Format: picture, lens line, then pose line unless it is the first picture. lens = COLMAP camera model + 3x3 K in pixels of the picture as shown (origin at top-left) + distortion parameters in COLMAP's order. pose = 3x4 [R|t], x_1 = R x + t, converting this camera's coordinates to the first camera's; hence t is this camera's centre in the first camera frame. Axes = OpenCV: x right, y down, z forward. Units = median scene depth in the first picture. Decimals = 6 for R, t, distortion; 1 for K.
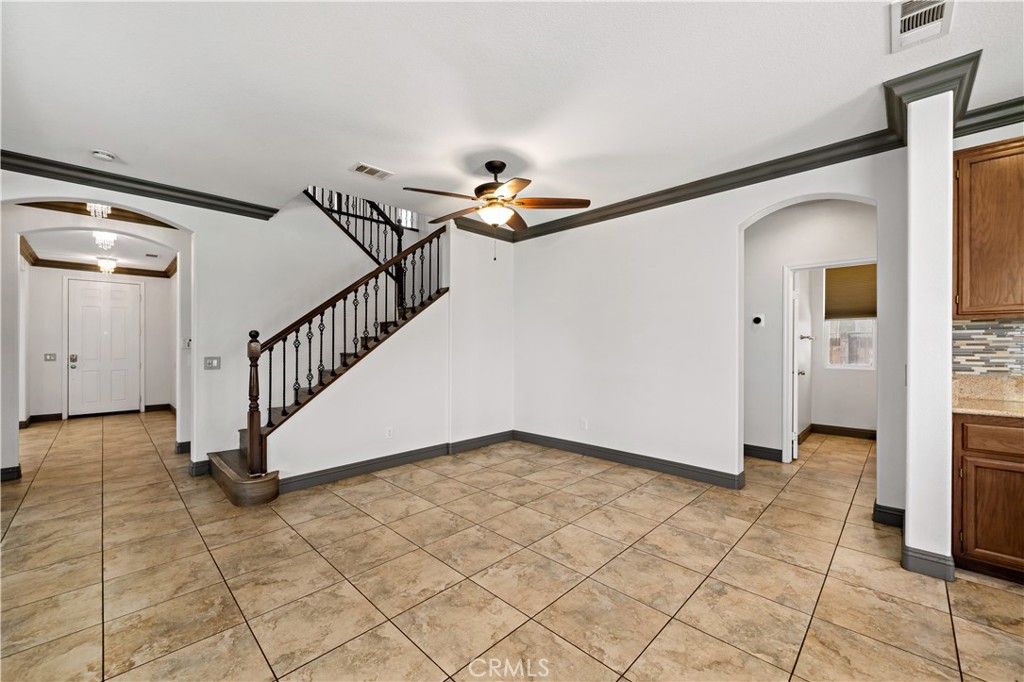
lens RADIAL K [[396.8, 0, 518.3], [0, 396.8, 345.9], [0, 0, 1]] dist [-0.000215, -0.001636]
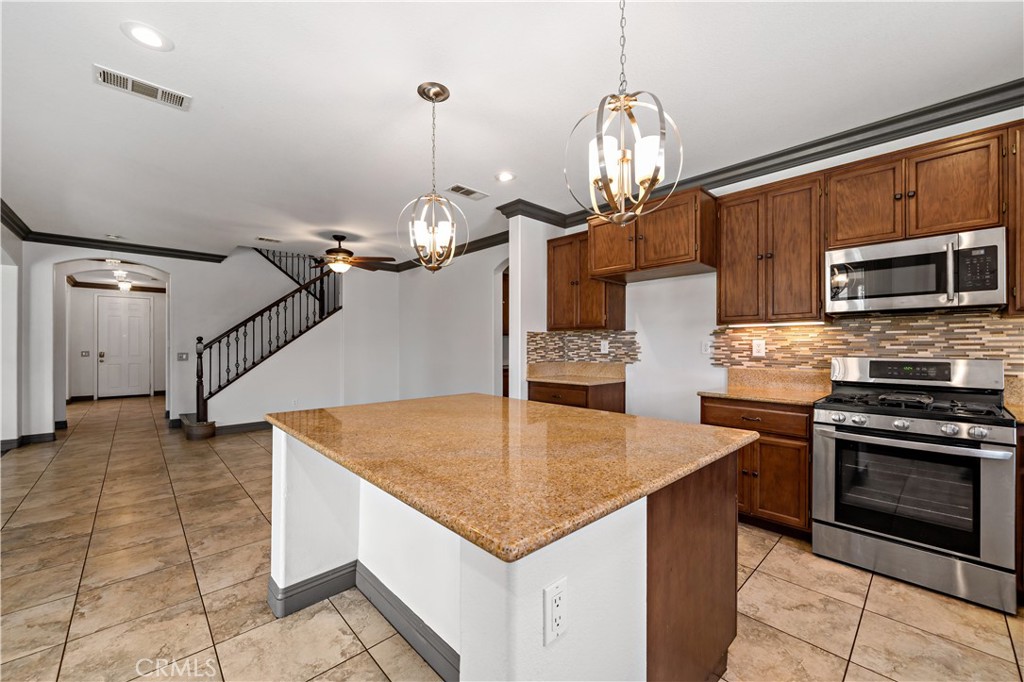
lens RADIAL K [[396.8, 0, 513.4], [0, 396.8, 346.8], [0, 0, 1]] dist [-0.000215, -0.001636]
pose [[0.998890, 0.000285, -0.047111, 0.702179], [-0.000180, 0.999998, 0.002216, 0.000316], [0.047111, -0.002205, 0.998887, -0.581132]]
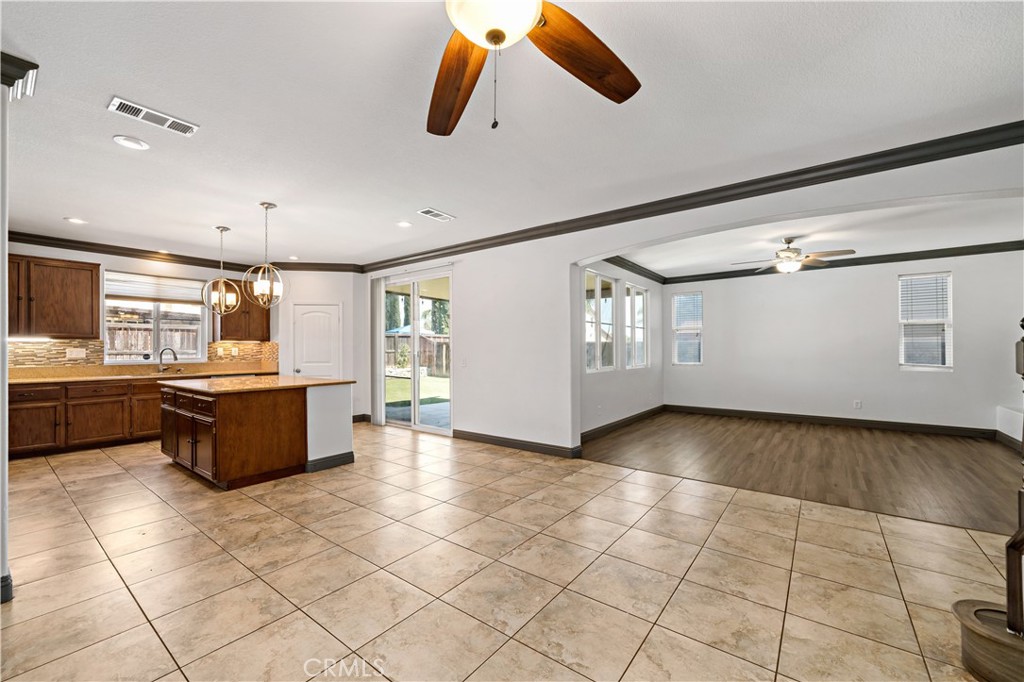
lens RADIAL K [[396.8, 0, 522.8], [0, 396.8, 345.9], [0, 0, 1]] dist [-0.000215, -0.001636]
pose [[-0.989546, 0.005928, -0.144097, -0.028963], [0.007037, 0.999949, -0.007192, 0.000715], [0.144047, -0.008131, -0.989537, 1.313095]]
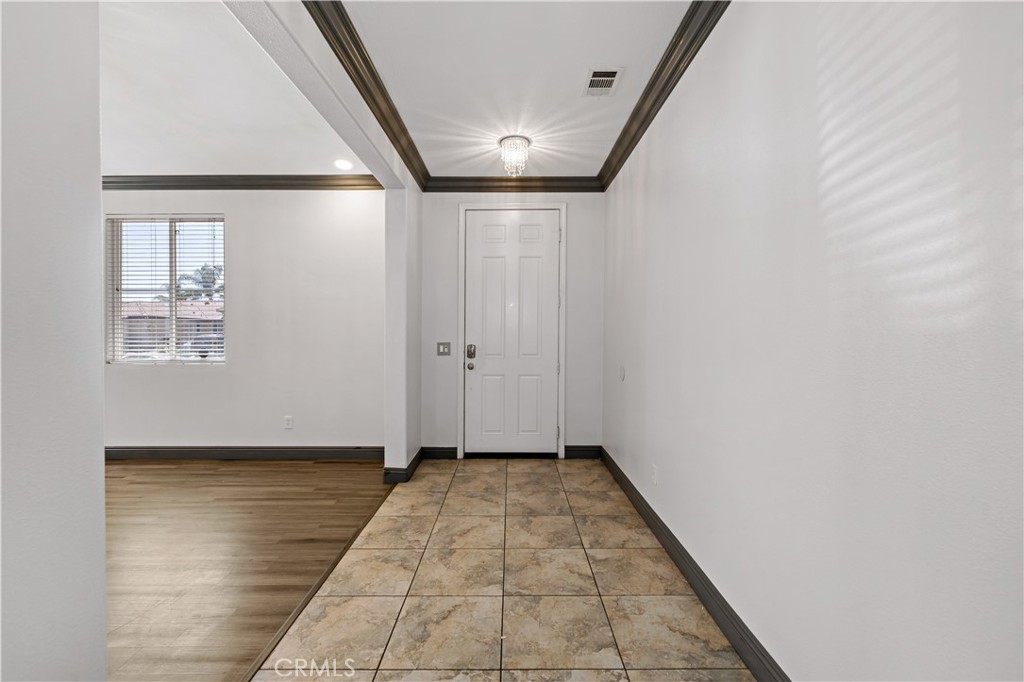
lens RADIAL K [[443.7, 0, 505.4], [0, 443.7, 338.3], [0, 0, 1]] dist [-0.000611, -0.000503]
pose [[0.698776, 0.012703, -0.715227, -1.284271], [-0.003649, 0.999893, 0.014193, 0.007734], [0.715331, -0.007308, 0.698748, 1.192985]]
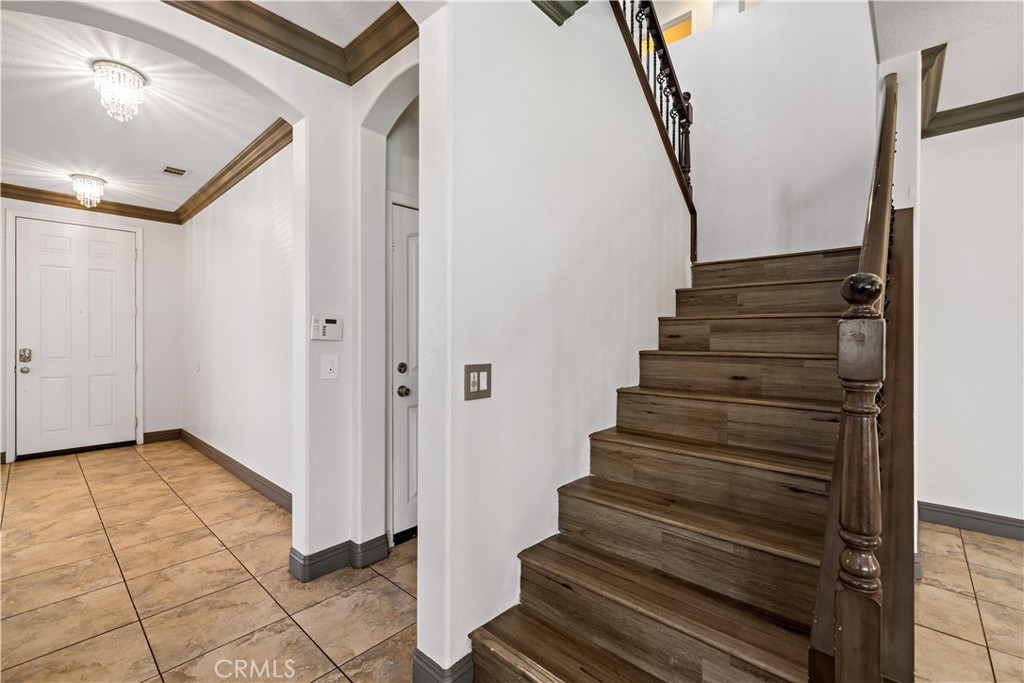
lens RADIAL K [[443.7, 0, 514.8], [0, 443.7, 343.5], [0, 0, 1]] dist [-0.000611, -0.000503]
pose [[0.998975, 0.004196, 0.045079, -0.886952], [-0.004783, 0.999905, 0.012914, 0.004294], [-0.045021, -0.013117, 0.998900, 0.652174]]
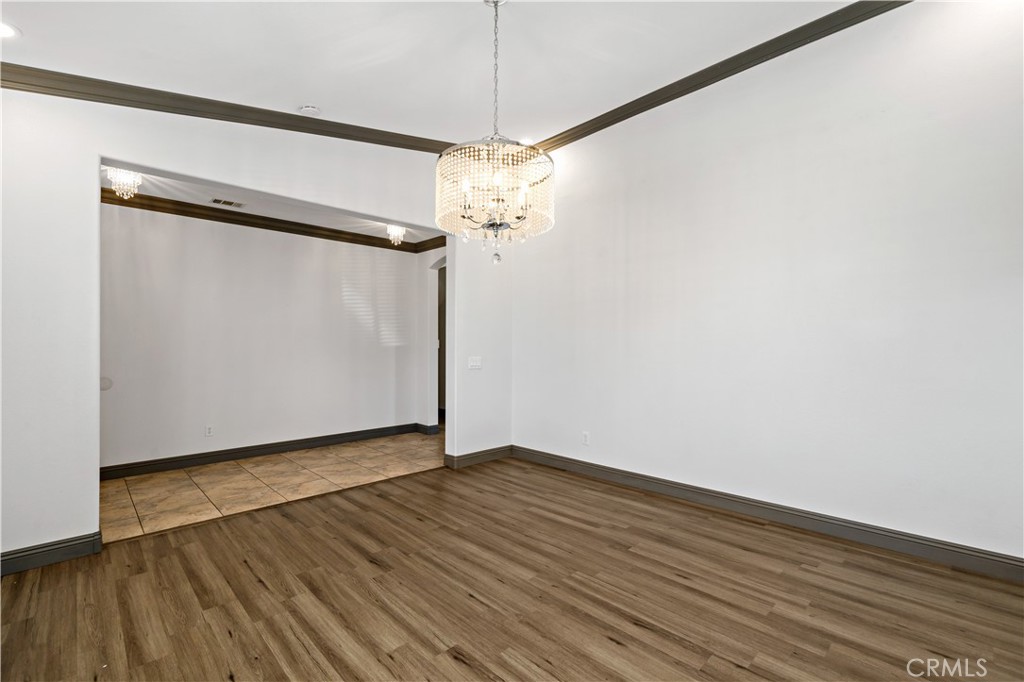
lens RADIAL K [[443.7, 0, 508.3], [0, 443.7, 342.1], [0, 0, 1]] dist [-0.000611, -0.000503]
pose [[0.026082, 0.011436, 0.999594, -3.007957], [0.009105, 0.999890, -0.011677, 0.015953], [-0.999618, 0.009406, 0.025975, 0.981556]]
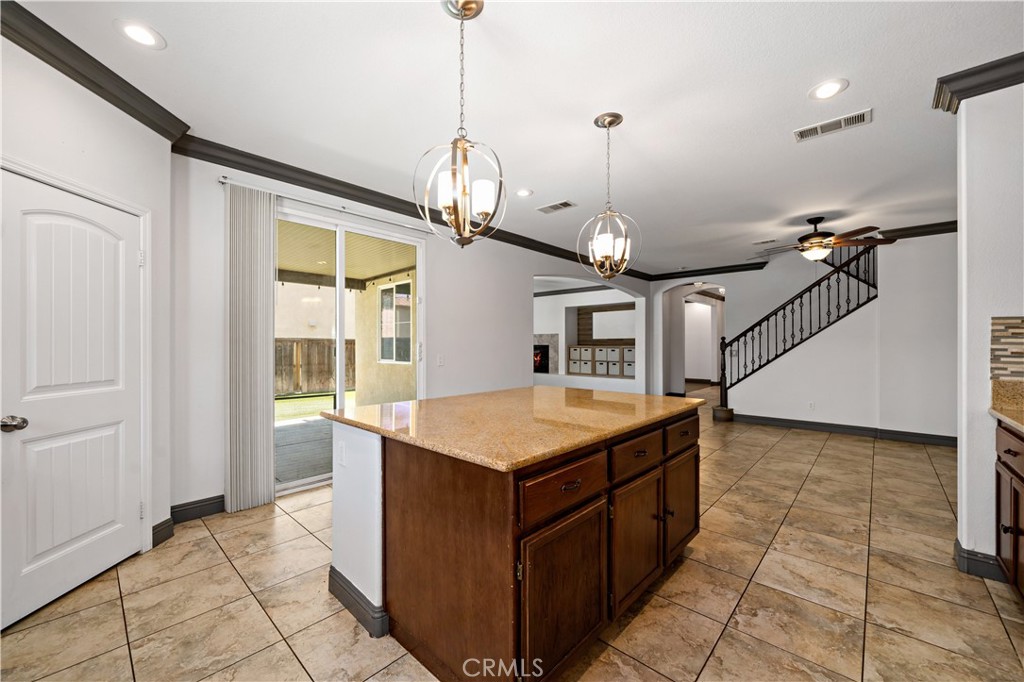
lens RADIAL K [[396.8, 0, 505.2], [0, 396.8, 344.5], [0, 0, 1]] dist [-0.000215, -0.001636]
pose [[0.013238, 0.001676, -0.999911, 1.281389], [0.000034, 0.999999, 0.001676, -0.001864], [0.999912, -0.000056, 0.013238, -0.129140]]
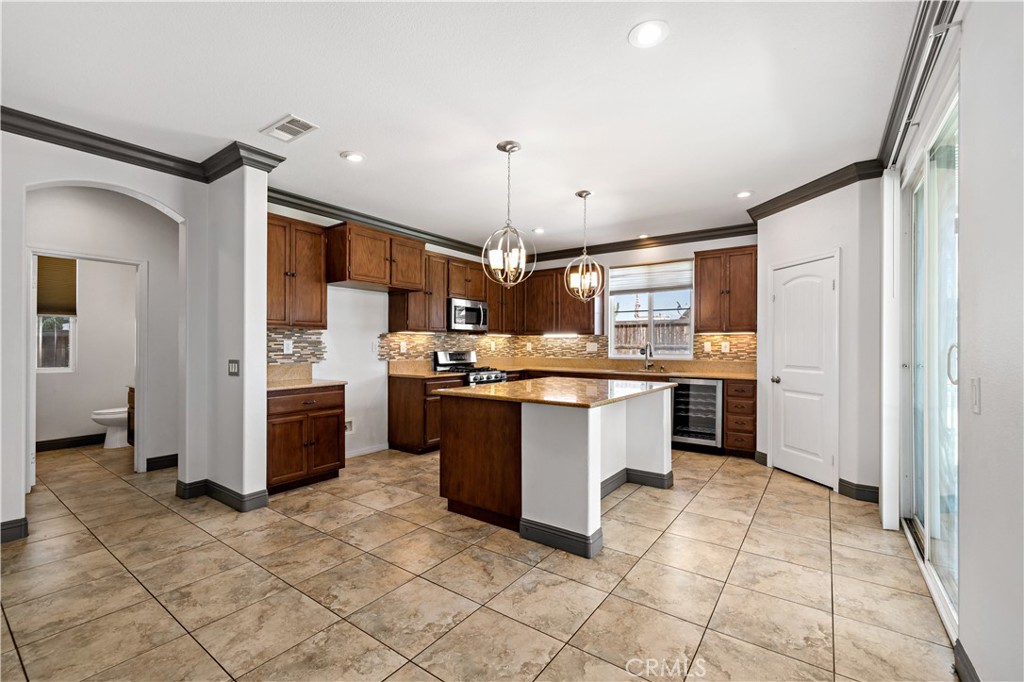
lens RADIAL K [[443.7, 0, 503.7], [0, 443.7, 345.6], [0, 0, 1]] dist [-0.000611, -0.000503]
pose [[-0.130877, 0.000517, 0.991398, -0.399750], [0.000013, 1.000000, -0.000520, 0.000445], [-0.991399, -0.000055, -0.130877, 0.208537]]
